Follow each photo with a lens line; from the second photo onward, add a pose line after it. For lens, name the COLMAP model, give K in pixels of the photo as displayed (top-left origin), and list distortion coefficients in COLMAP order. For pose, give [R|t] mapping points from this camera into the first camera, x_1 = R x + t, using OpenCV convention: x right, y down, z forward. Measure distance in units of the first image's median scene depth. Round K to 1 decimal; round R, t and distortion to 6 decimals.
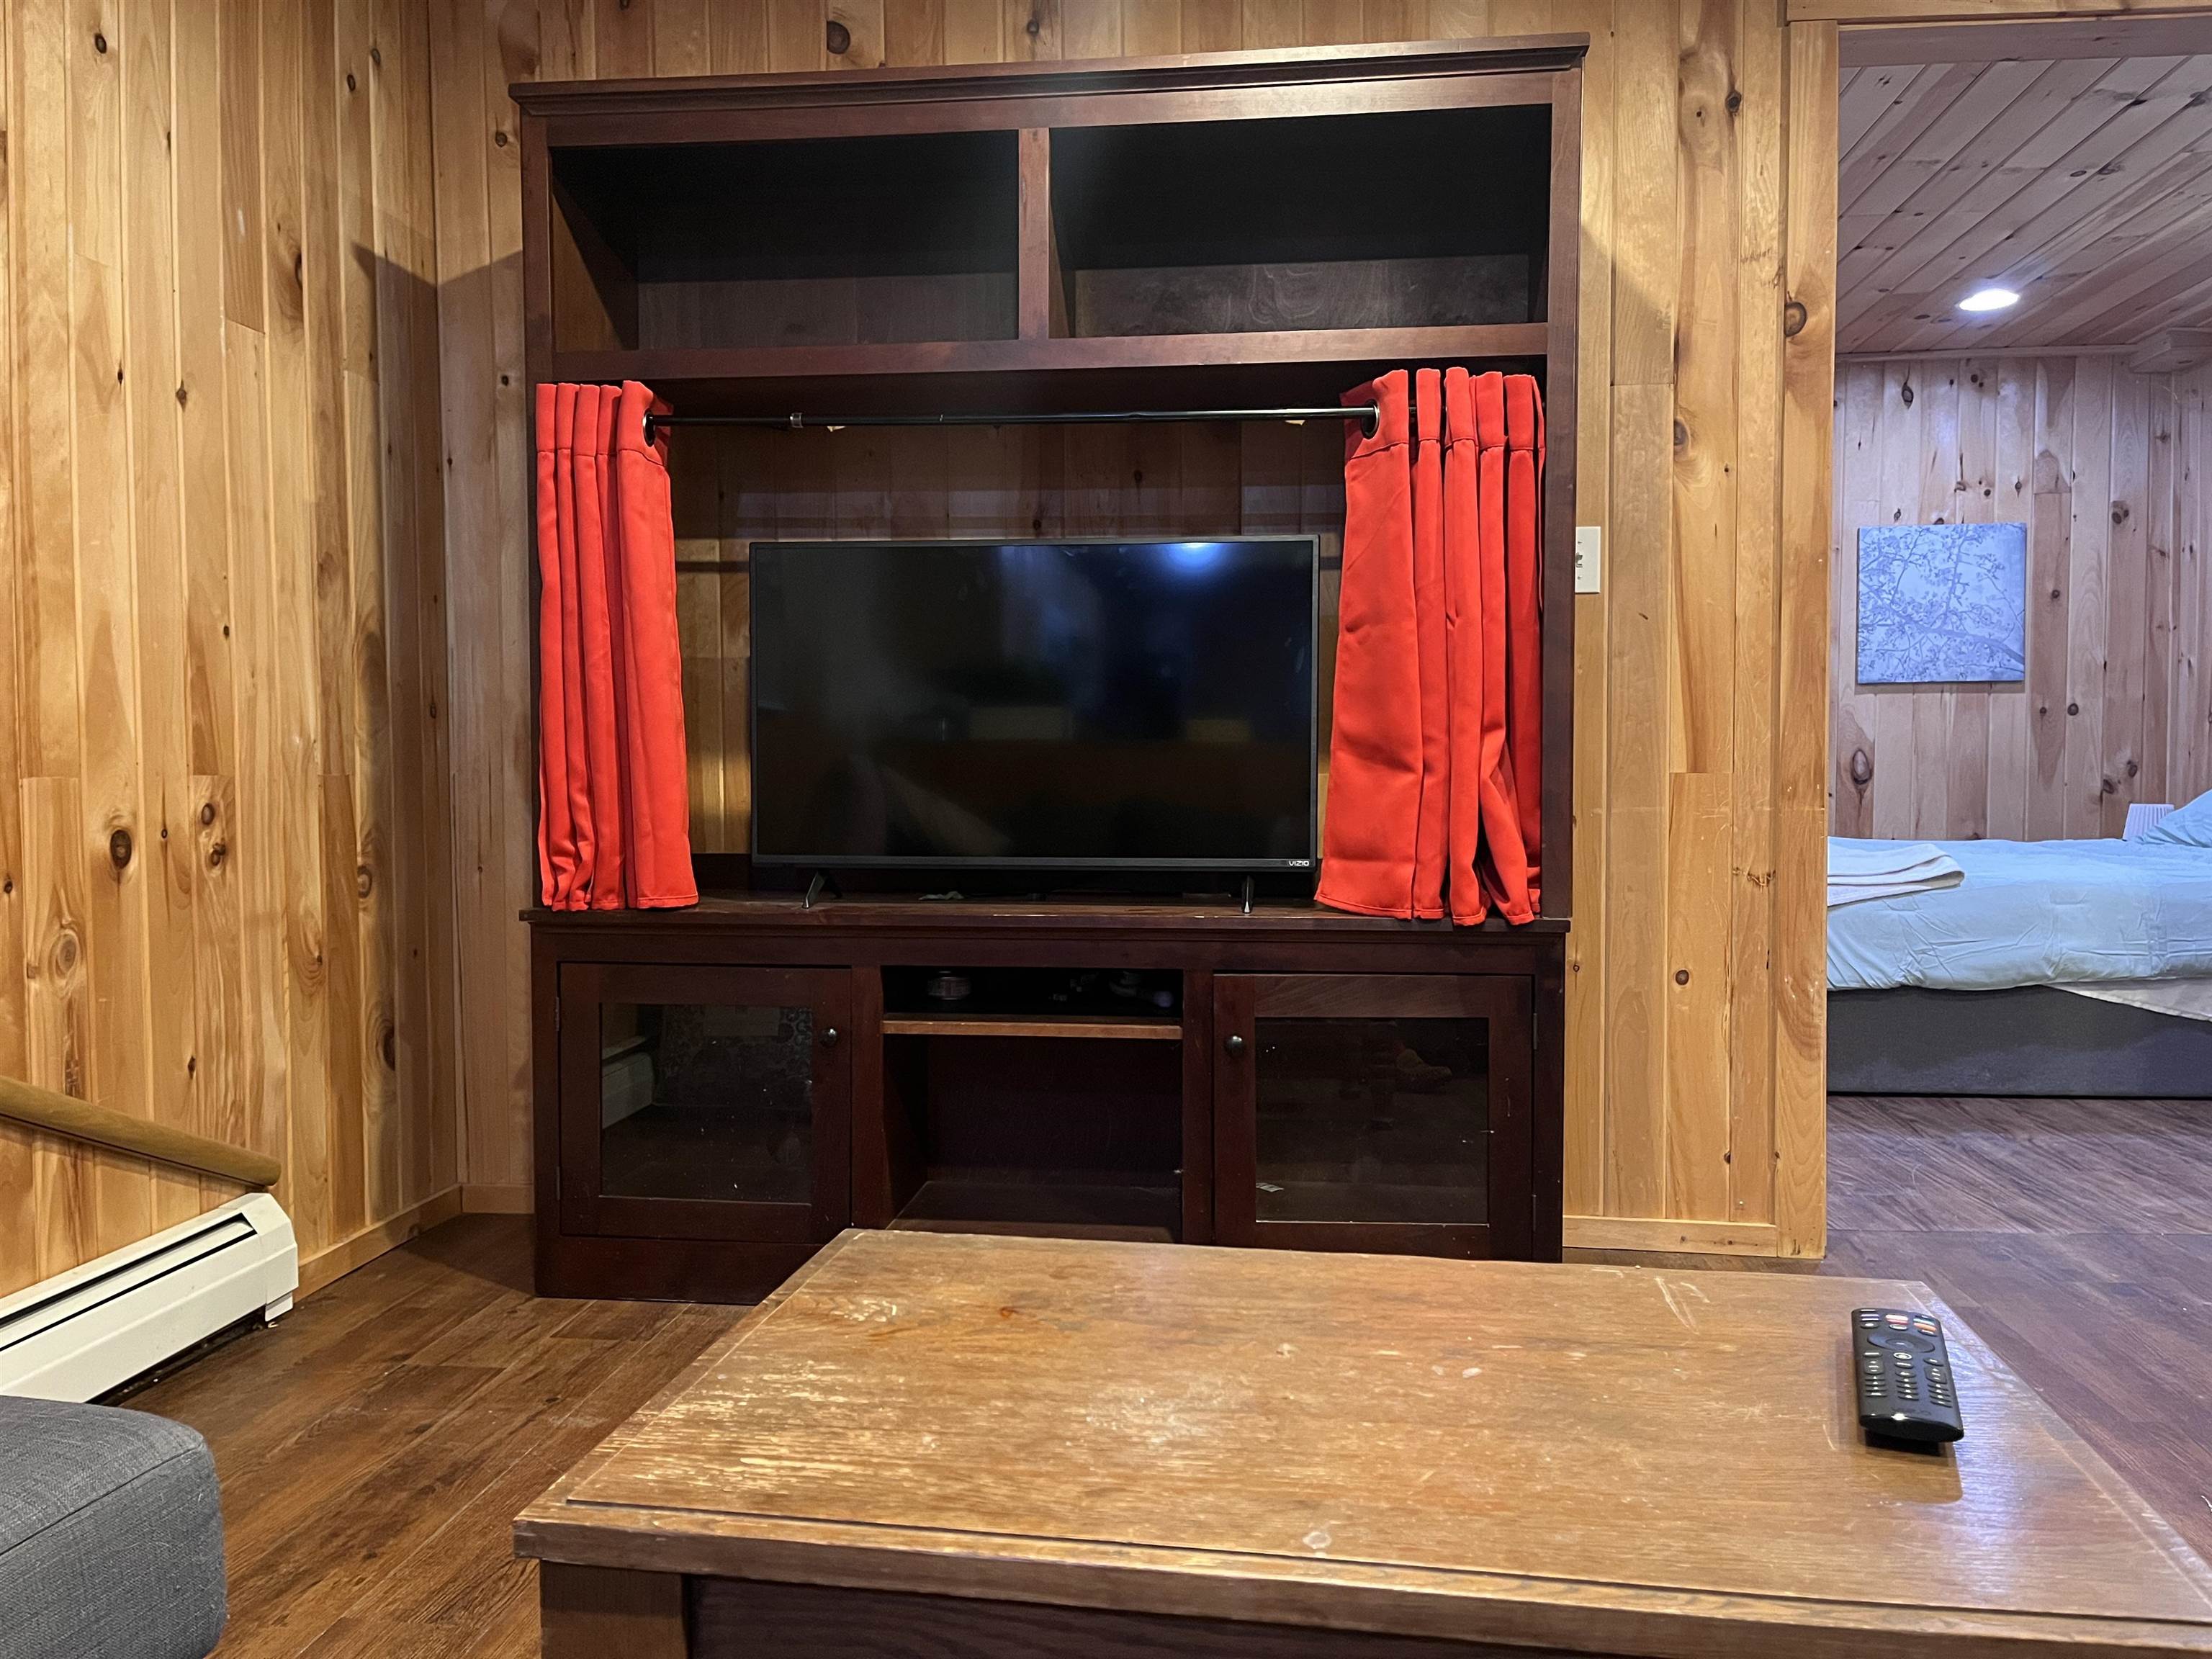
lens RADIAL K [[1679.5, 0, 1087.8], [0, 1679.5, 833.5], [0, 0, 1]] dist [0.002285, -0.006918]
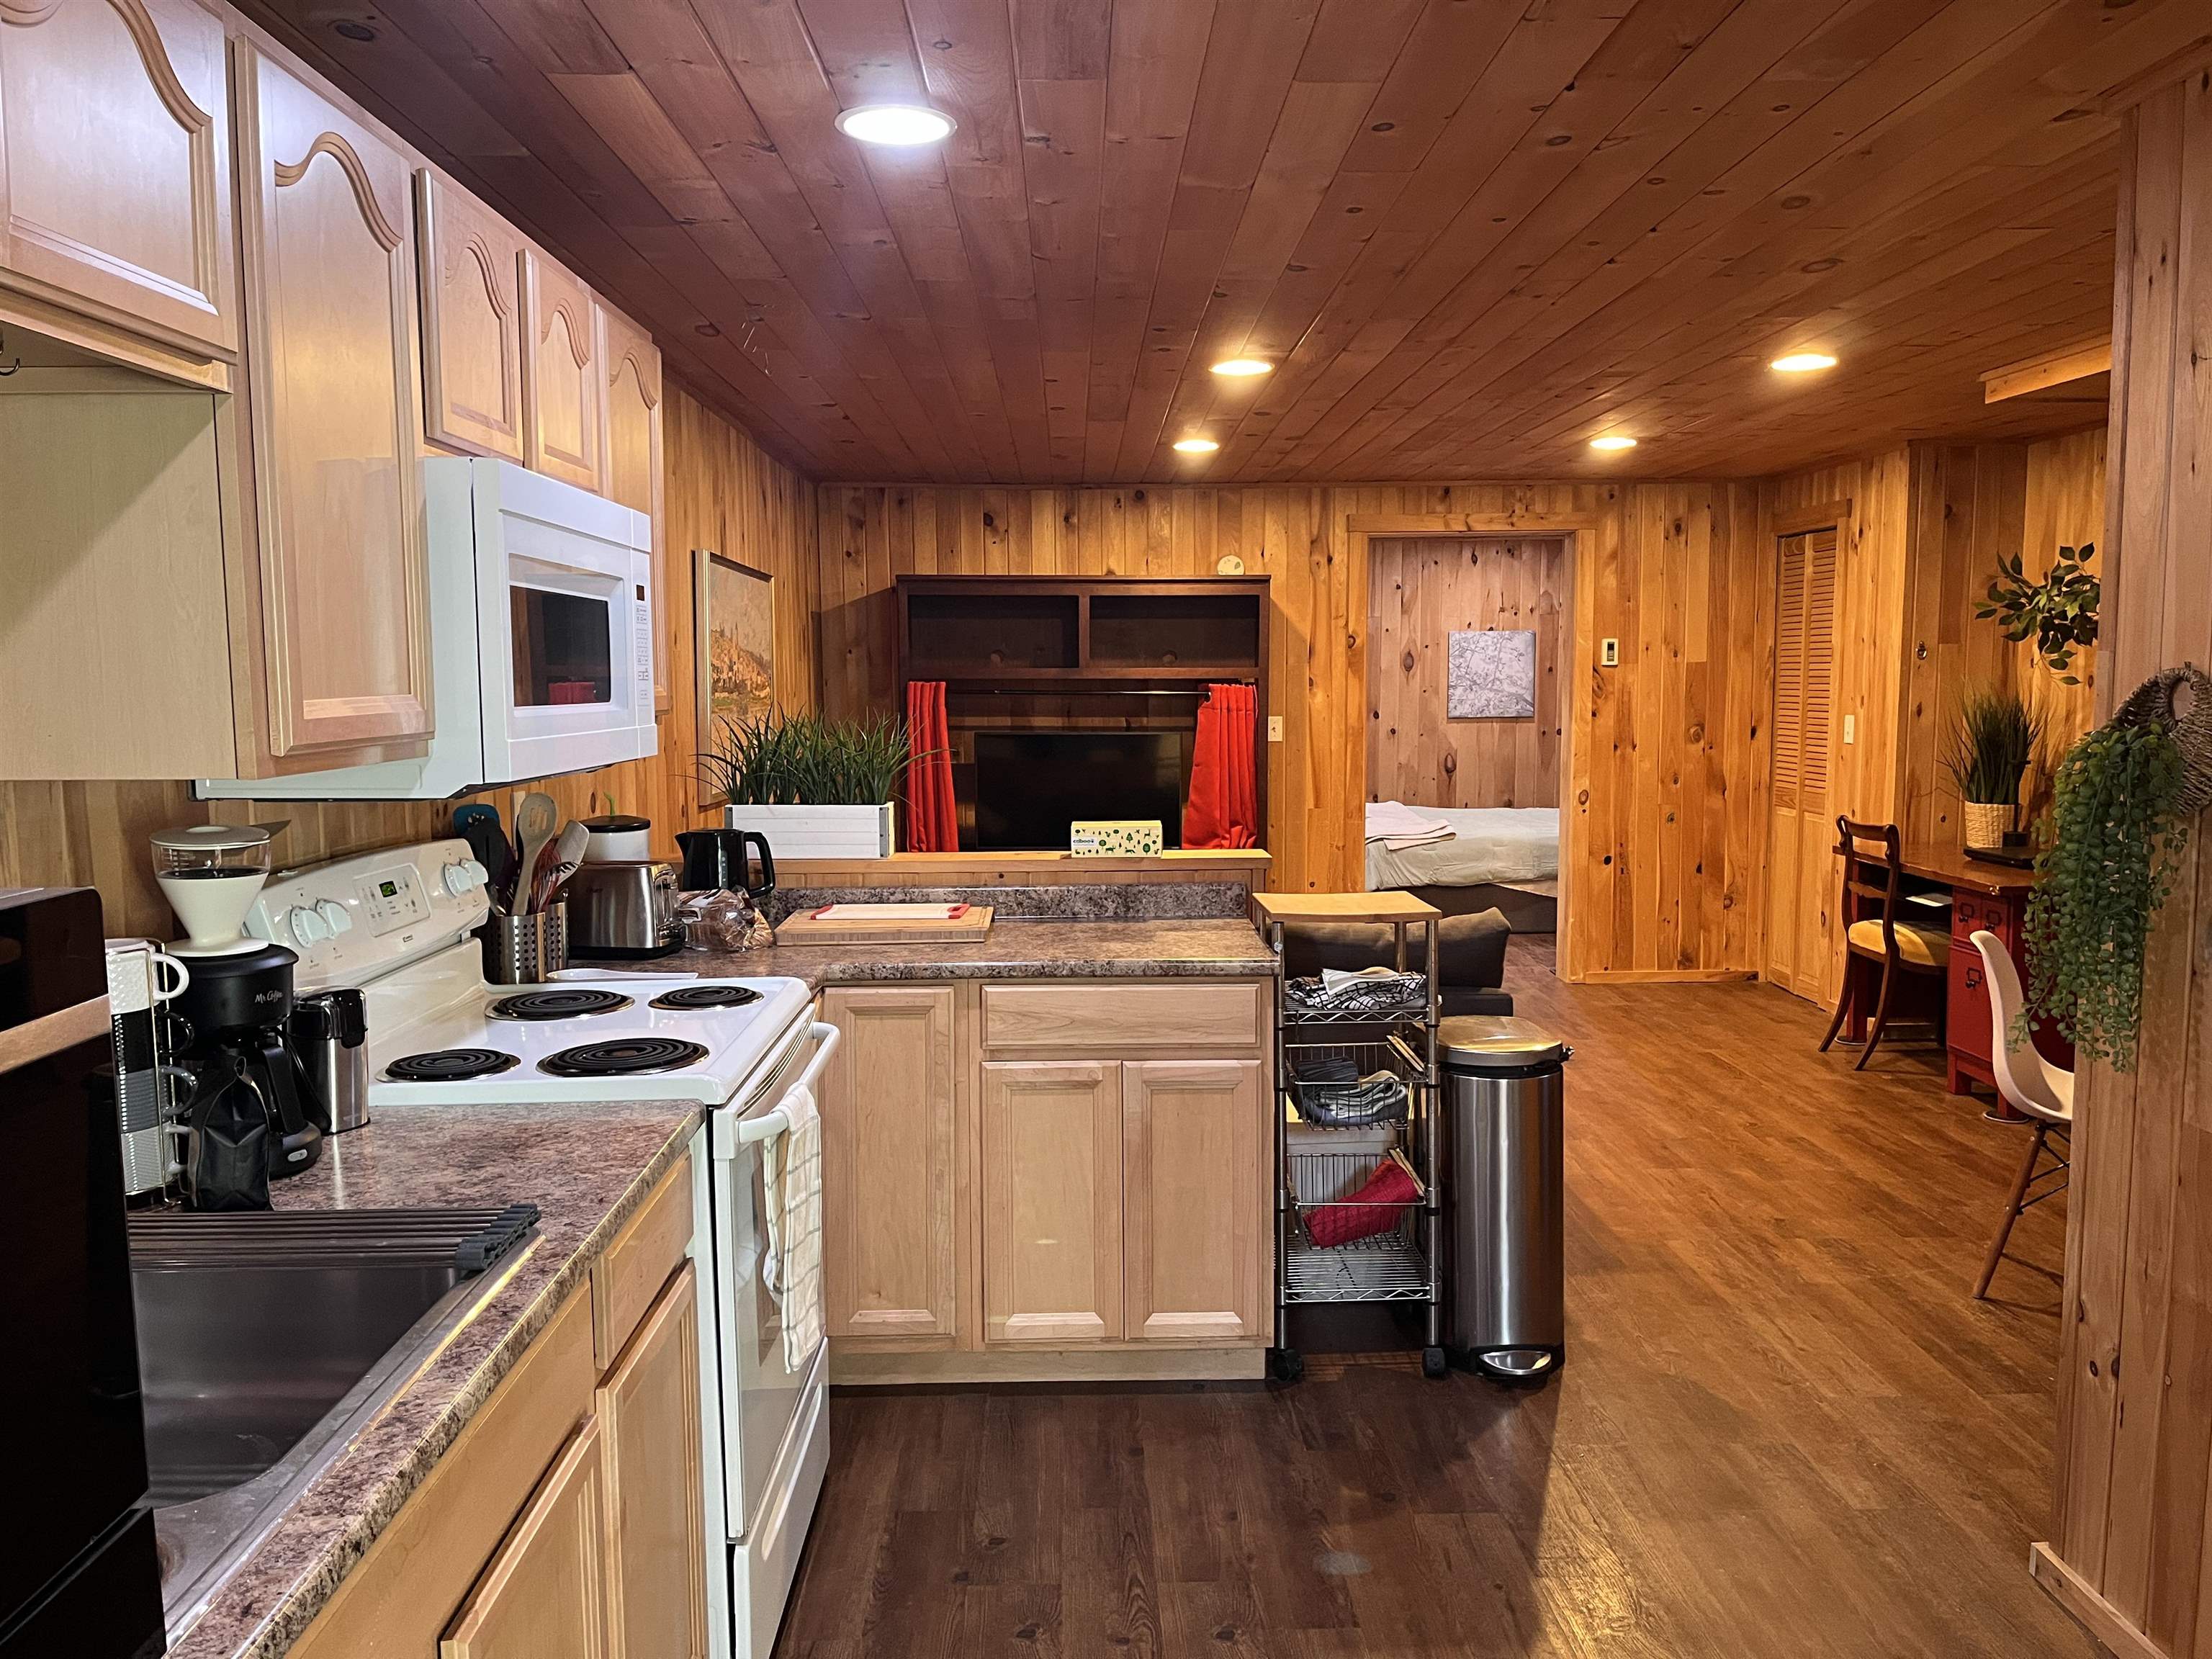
lens RADIAL K [[1679.5, 0, 1114.0], [0, 1679.5, 830.0], [0, 0, 1]] dist [0.002285, -0.006918]
pose [[0.989849, -0.014748, 0.141359, -0.159927], [0.006870, 0.998404, 0.056057, -0.073171], [-0.141960, -0.054517, 0.988370, -0.759782]]
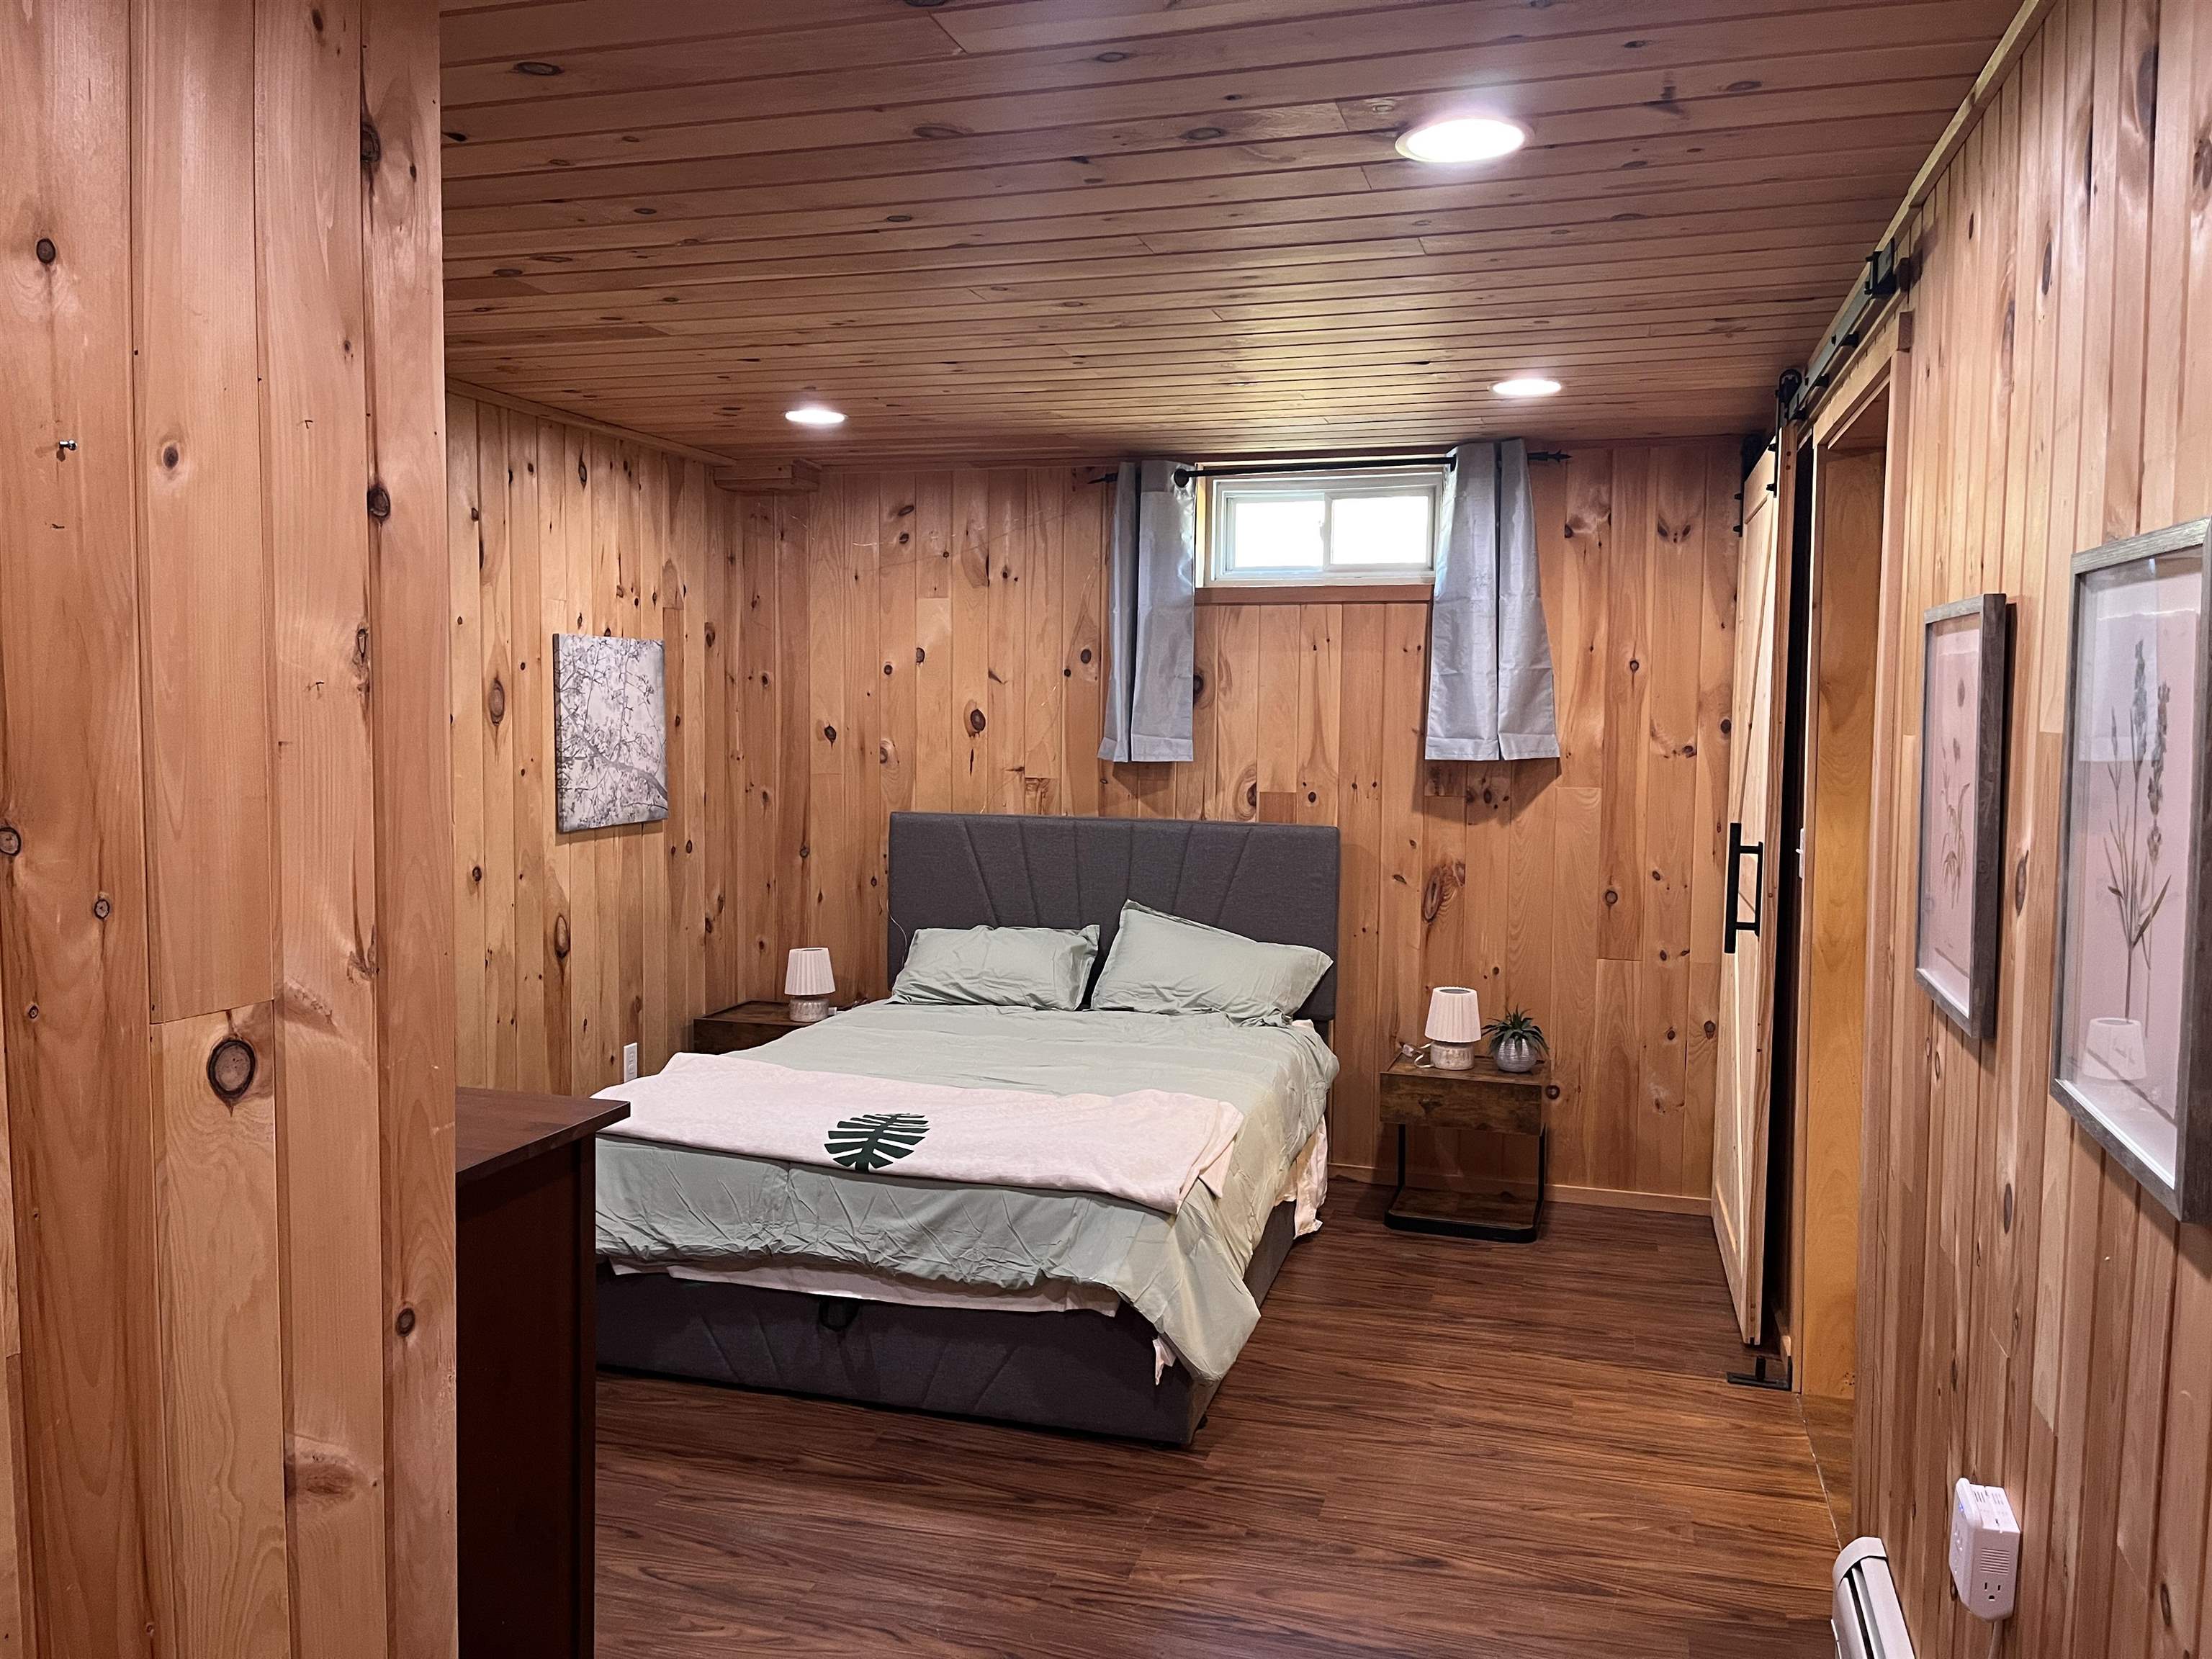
lens RADIAL K [[1679.5, 0, 1104.7], [0, 1679.5, 831.6], [0, 0, 1]] dist [0.002285, -0.006918]
pose [[0.158481, -0.066031, 0.985152, -0.278867], [0.026724, 0.997683, 0.062572, -0.133441], [-0.987000, 0.016411, 0.159878, 0.629836]]
